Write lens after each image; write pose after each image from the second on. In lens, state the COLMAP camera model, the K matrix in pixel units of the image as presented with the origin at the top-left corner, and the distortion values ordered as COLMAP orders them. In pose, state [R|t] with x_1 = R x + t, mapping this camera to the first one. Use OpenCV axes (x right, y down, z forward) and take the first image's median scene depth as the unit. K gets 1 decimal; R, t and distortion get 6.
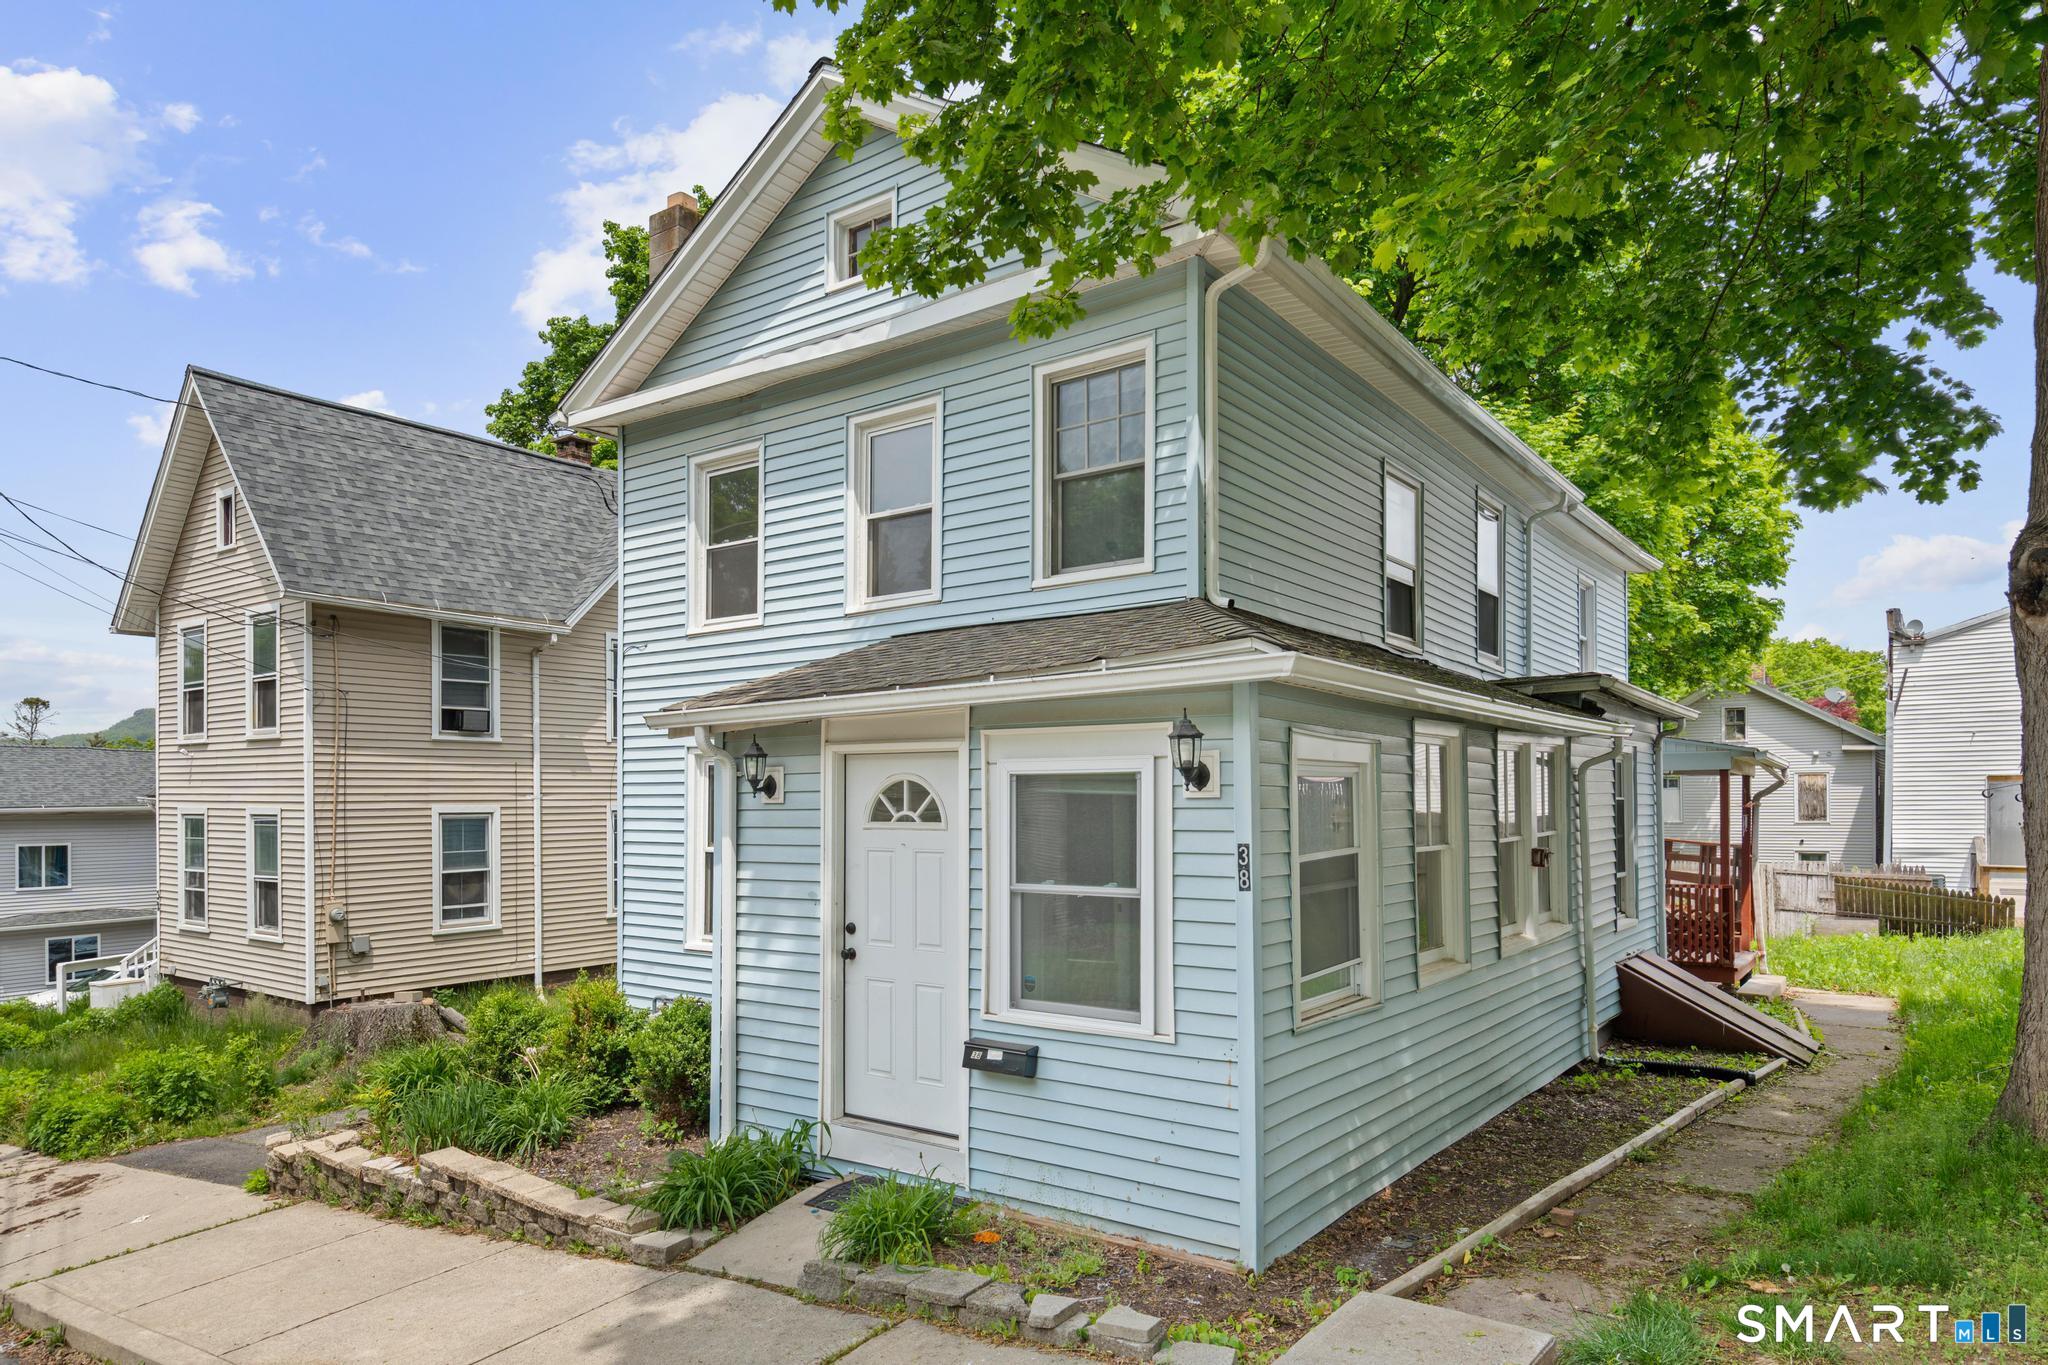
lens RADIAL K [[1249.3, 0, 1024.0], [0, 1249.3, 682.5], [0, 0, 1]] dist [0.004205, 0.001831]
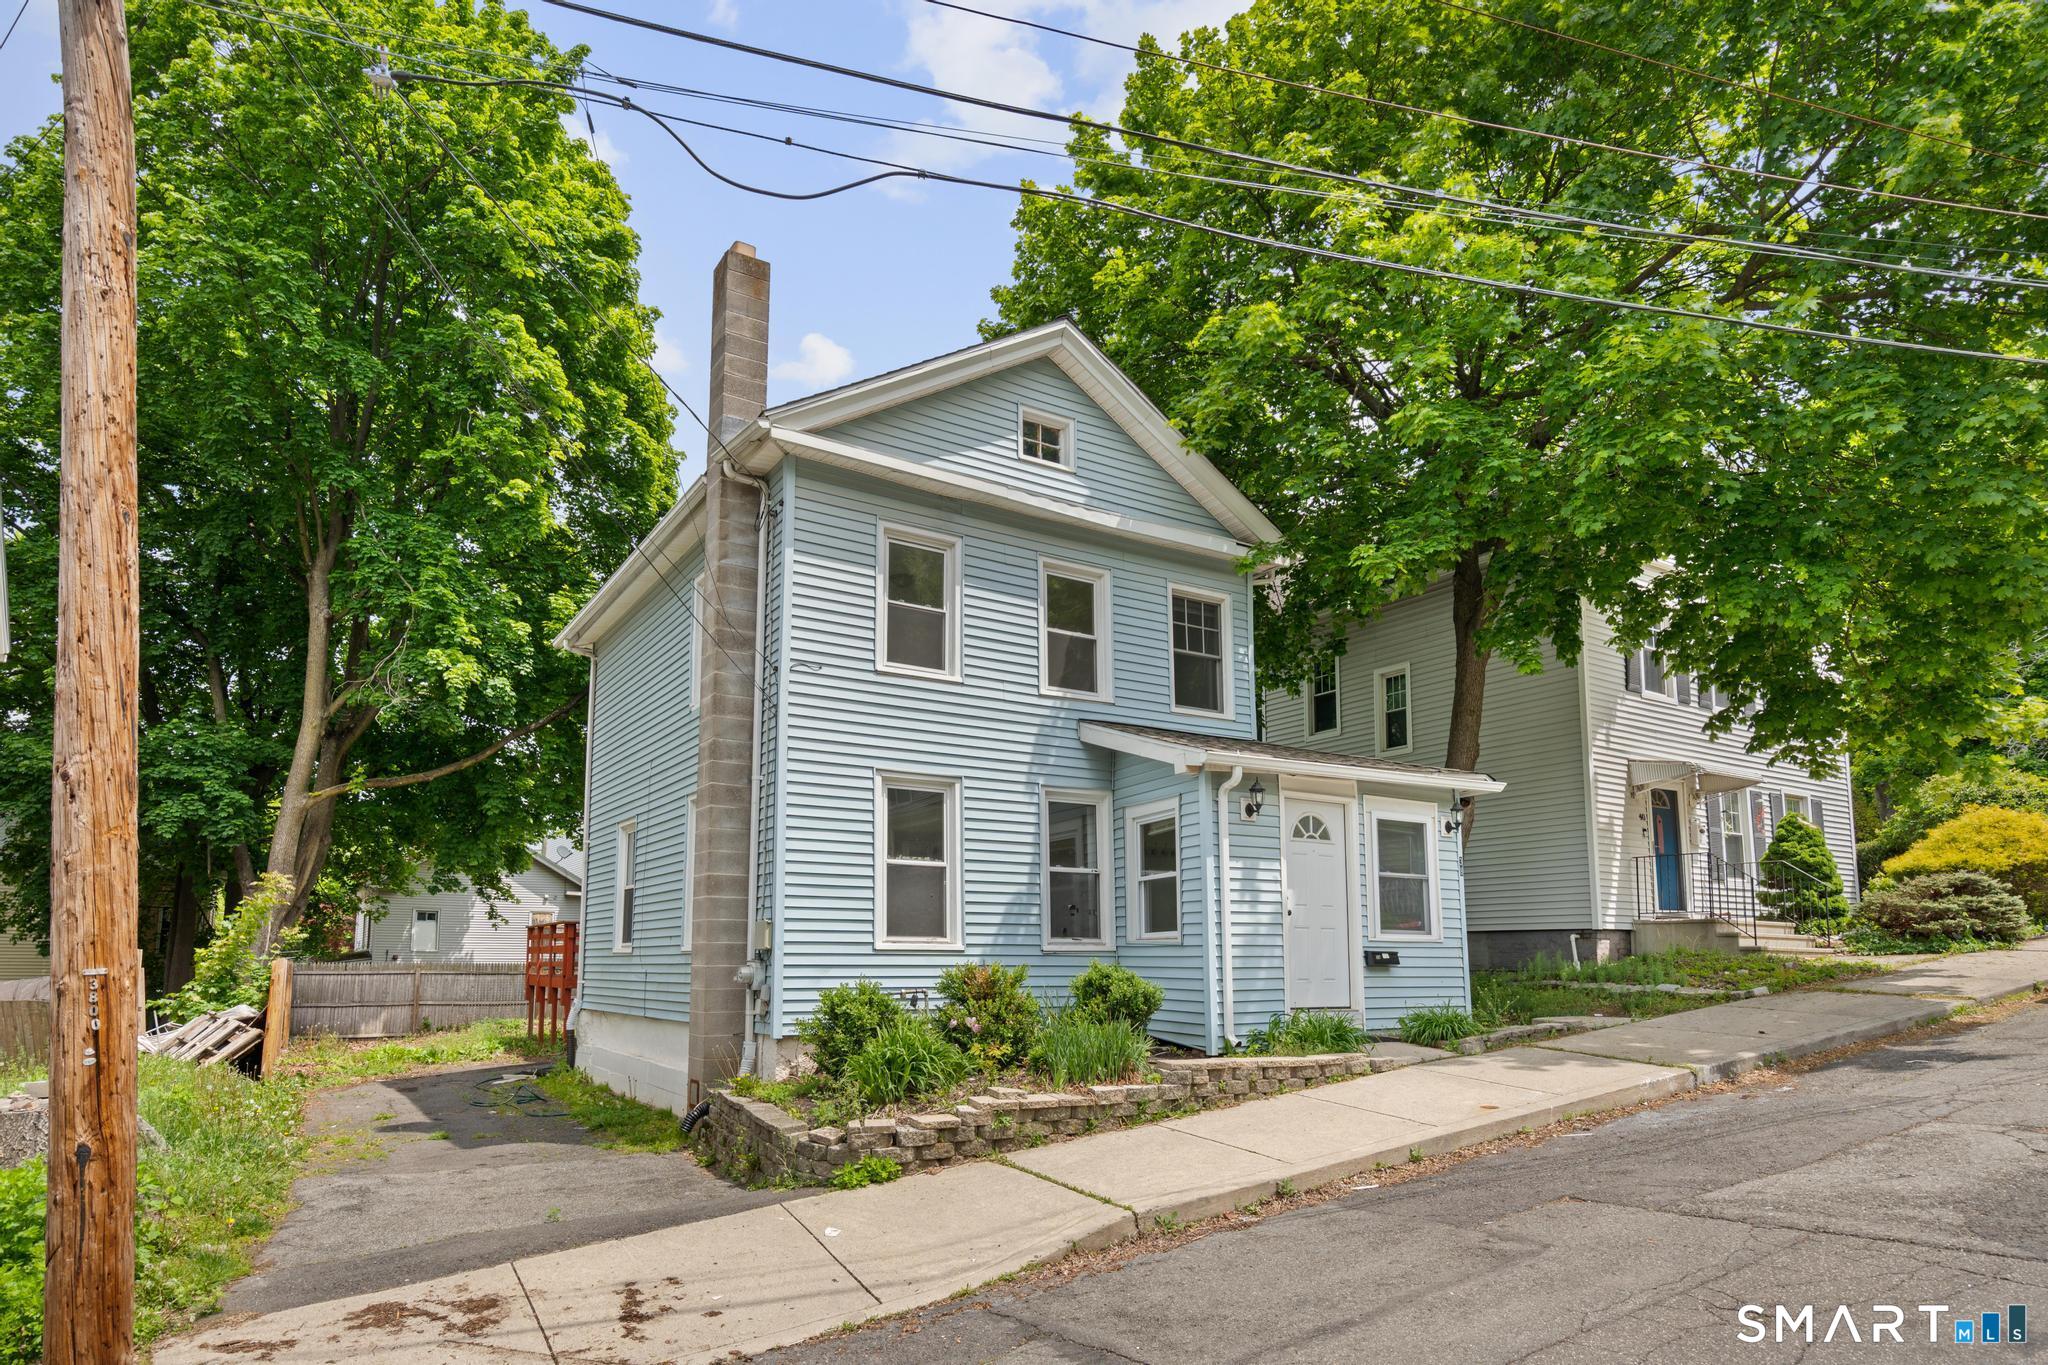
lens RADIAL K [[1173.5, 0, 1024.0], [0, 1173.5, 682.5], [0, 0, 1]] dist [-0.002307, -0.000452]
pose [[0.366287, 0.224040, 0.903128, -1.420937], [-0.091413, 0.974551, -0.204682, 0.214306], [-0.926001, -0.007585, 0.377445, 0.574716]]
